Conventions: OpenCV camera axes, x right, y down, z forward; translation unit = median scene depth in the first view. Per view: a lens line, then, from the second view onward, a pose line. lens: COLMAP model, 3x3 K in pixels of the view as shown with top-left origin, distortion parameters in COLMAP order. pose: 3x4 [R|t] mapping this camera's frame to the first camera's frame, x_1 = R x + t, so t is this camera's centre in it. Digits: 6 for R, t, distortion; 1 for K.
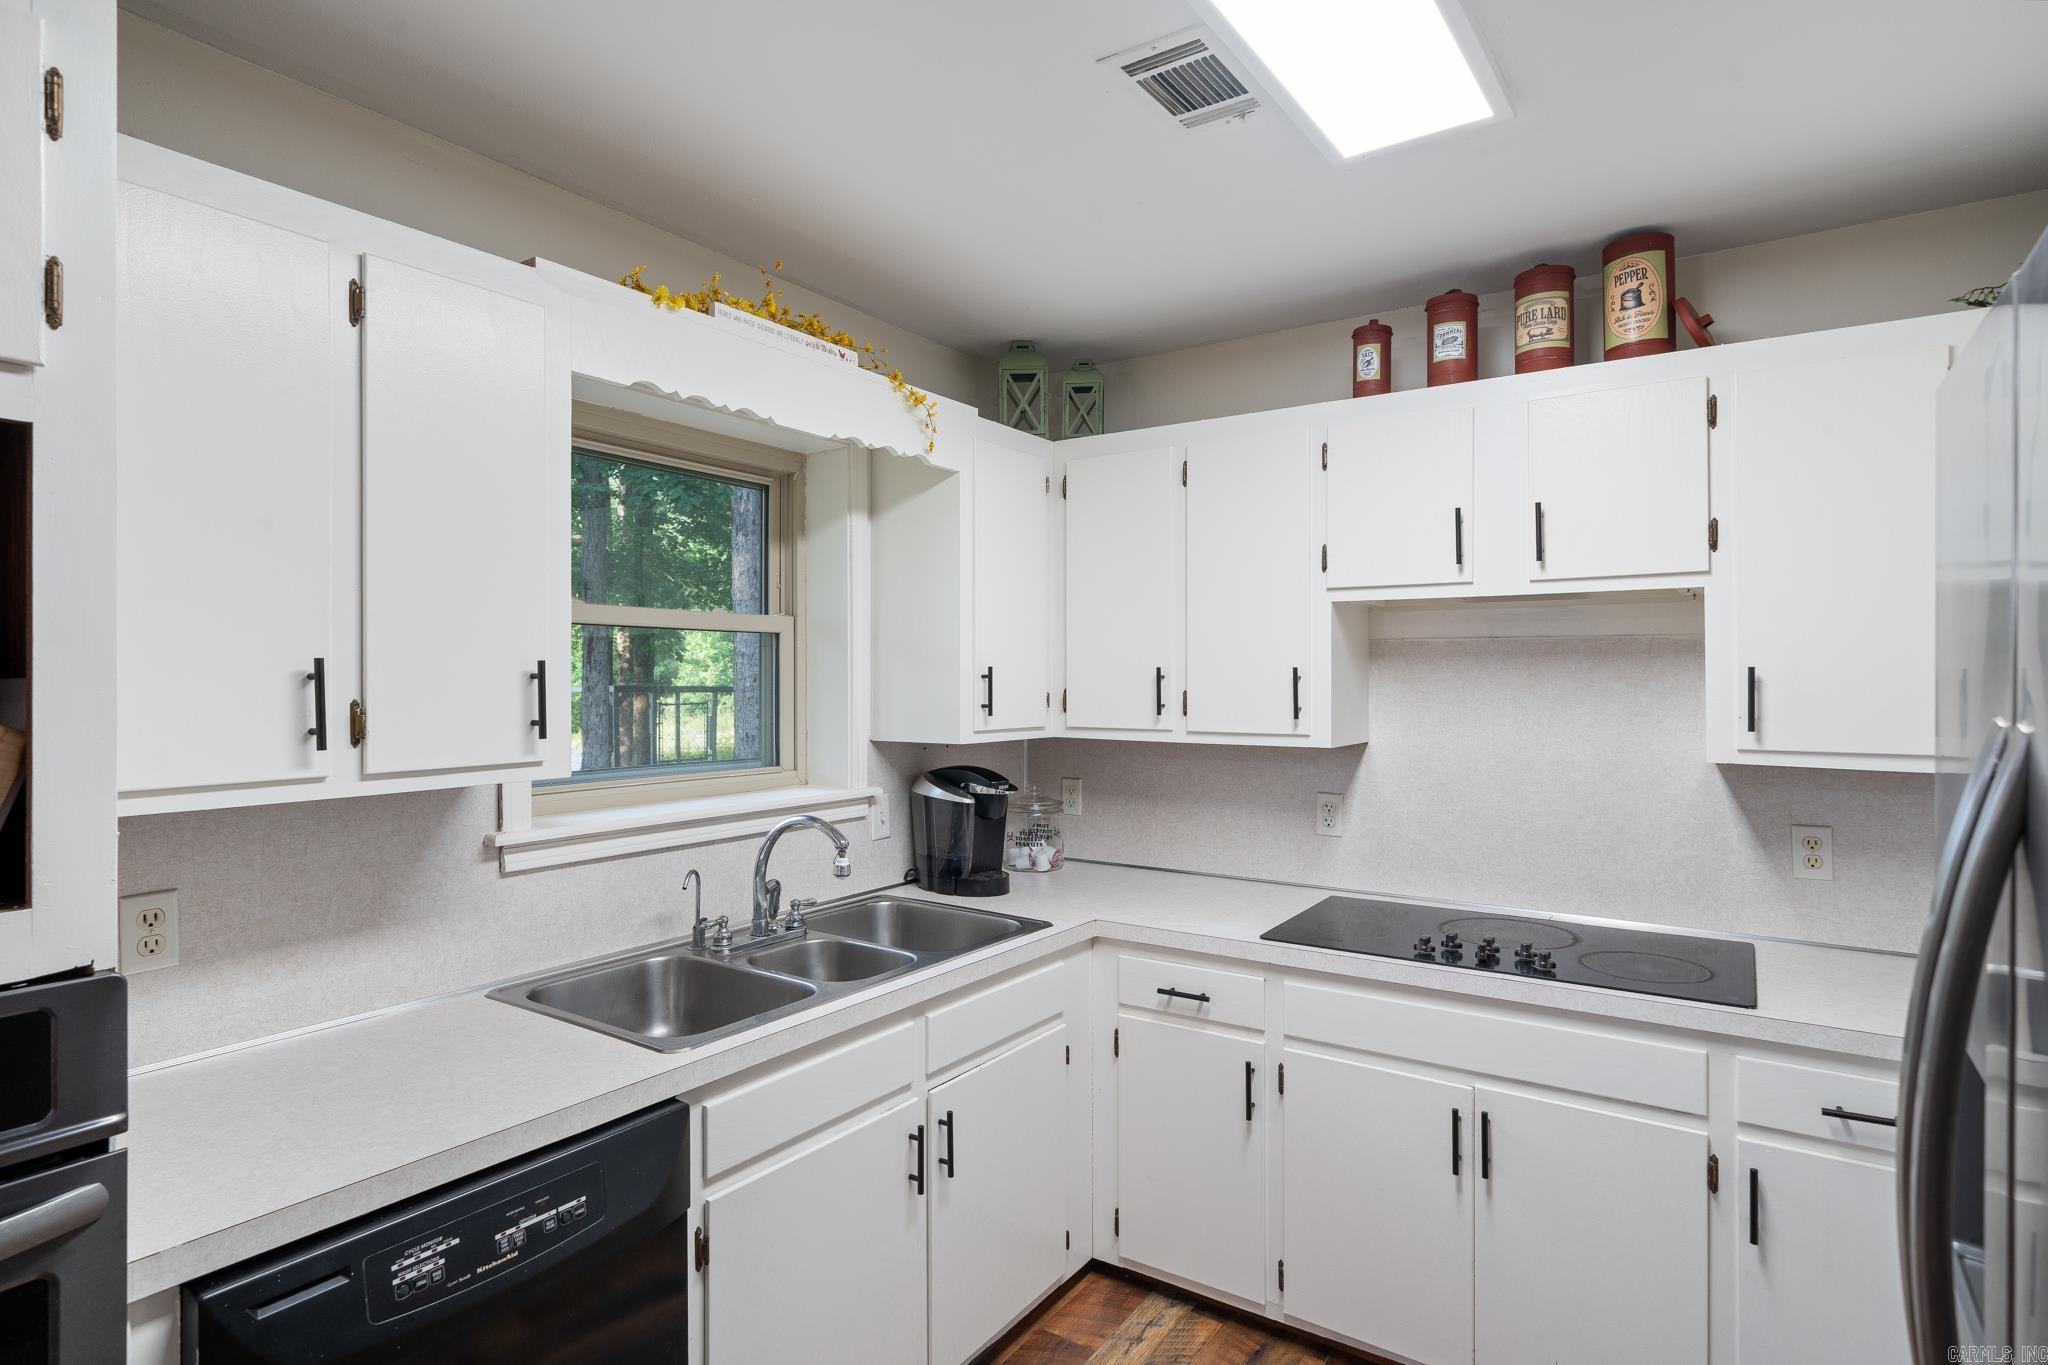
lens RADIAL K [[1072.6, 0, 1021.7], [0, 1072.6, 673.3], [0, 0, 1]] dist [-0.002585, 0.001459]
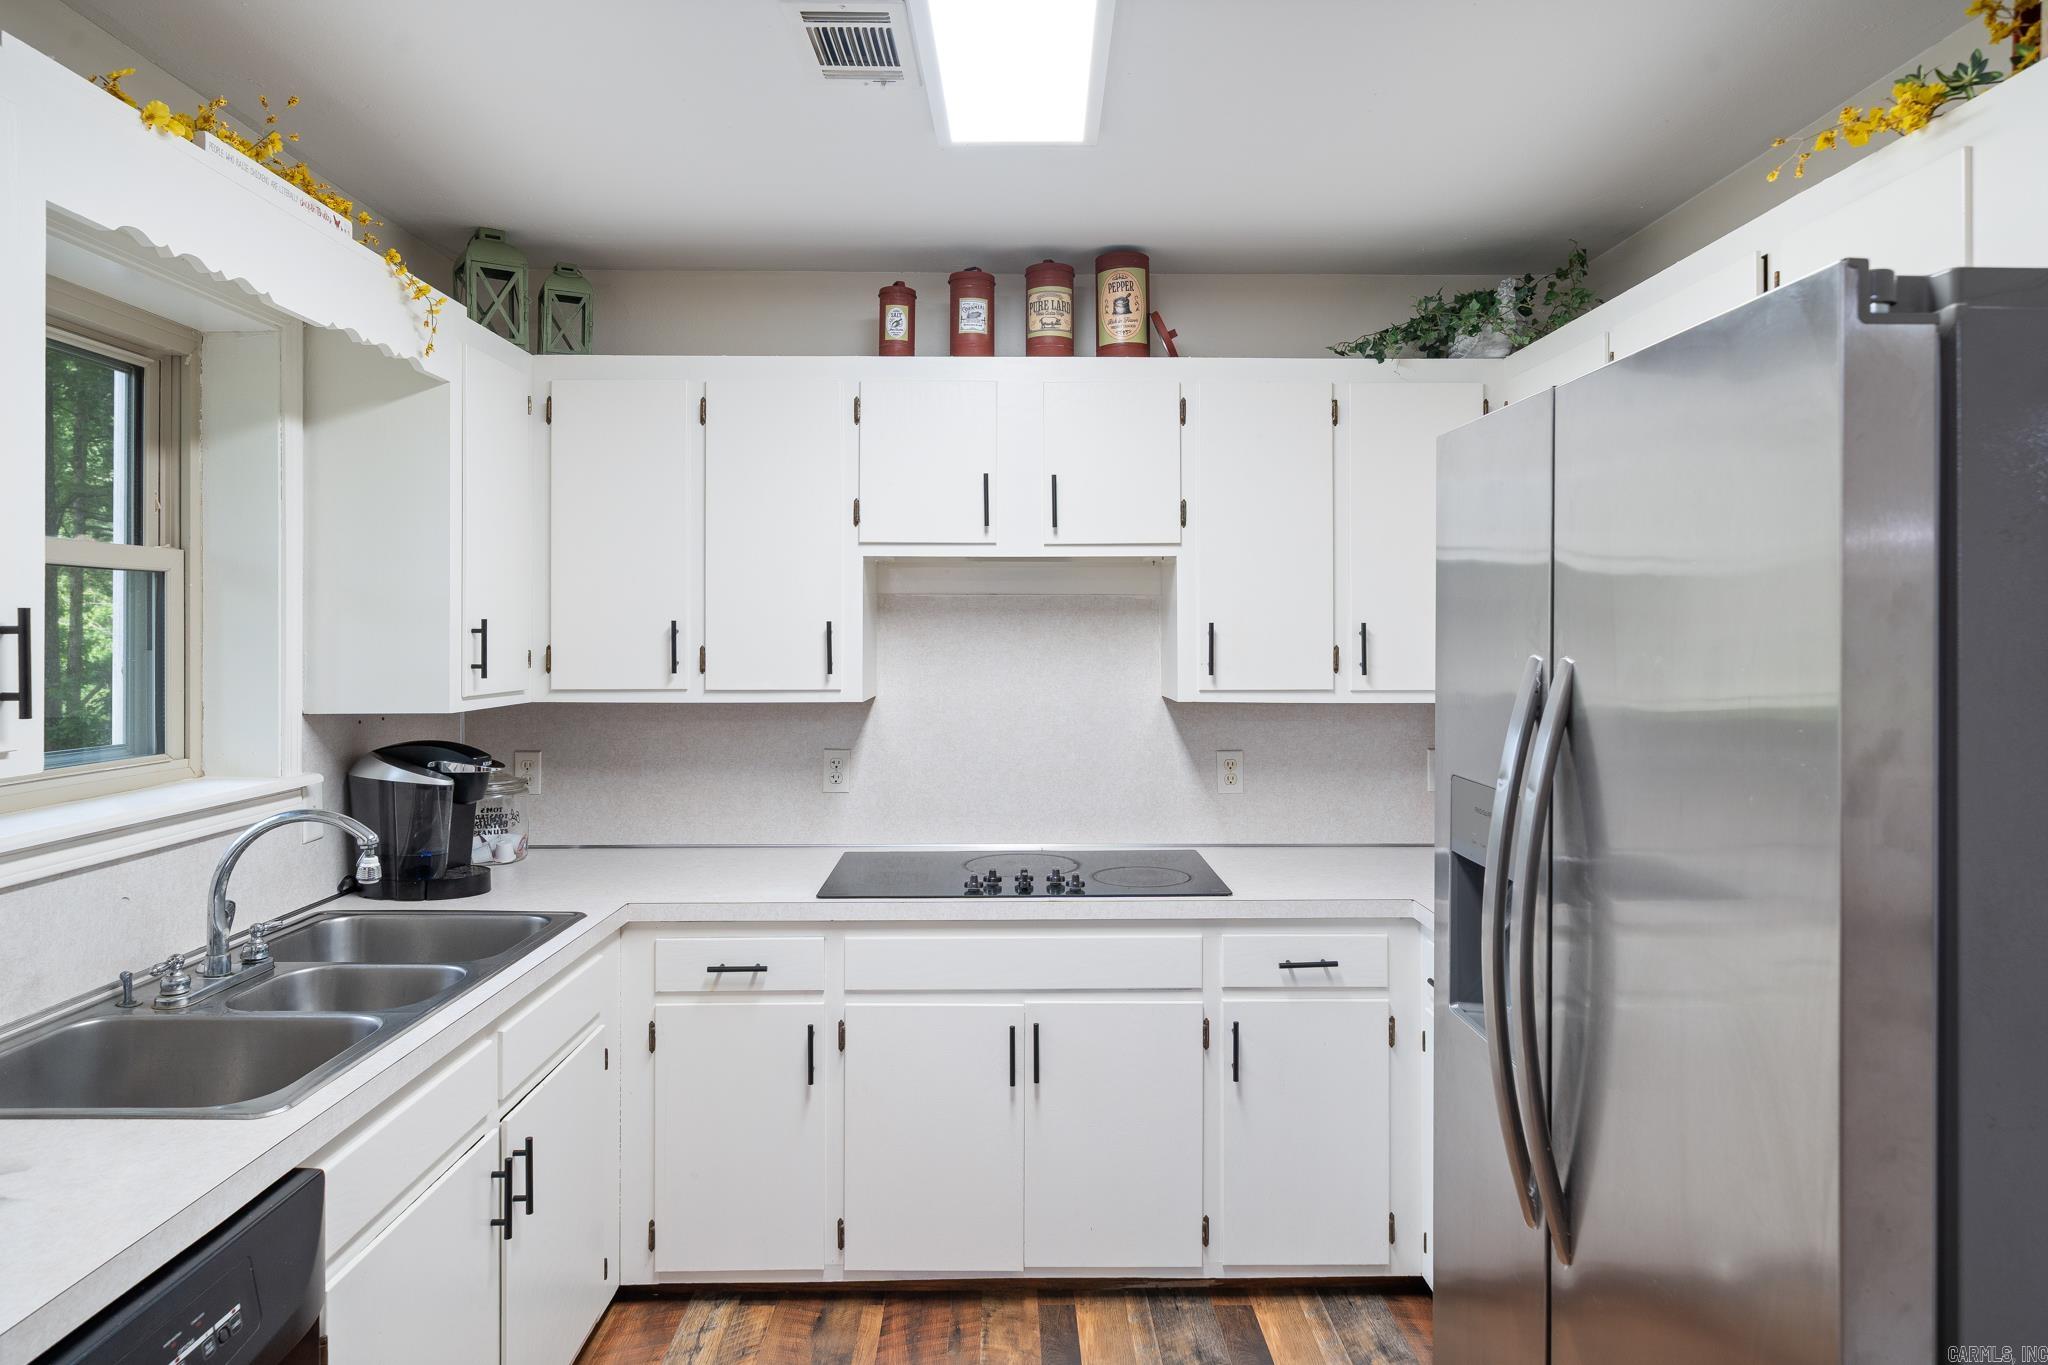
lens RADIAL K [[1236.3, 0, 1020.4], [0, 1236.3, 627.6], [0, 0, 1]] dist [0.001075, -0.002447]
pose [[0.816647, 0.001091, 0.577137, -0.281398], [-0.001145, 0.999999, -0.000269, 0.000295], [-0.577137, -0.000441, 0.816647, -0.031109]]
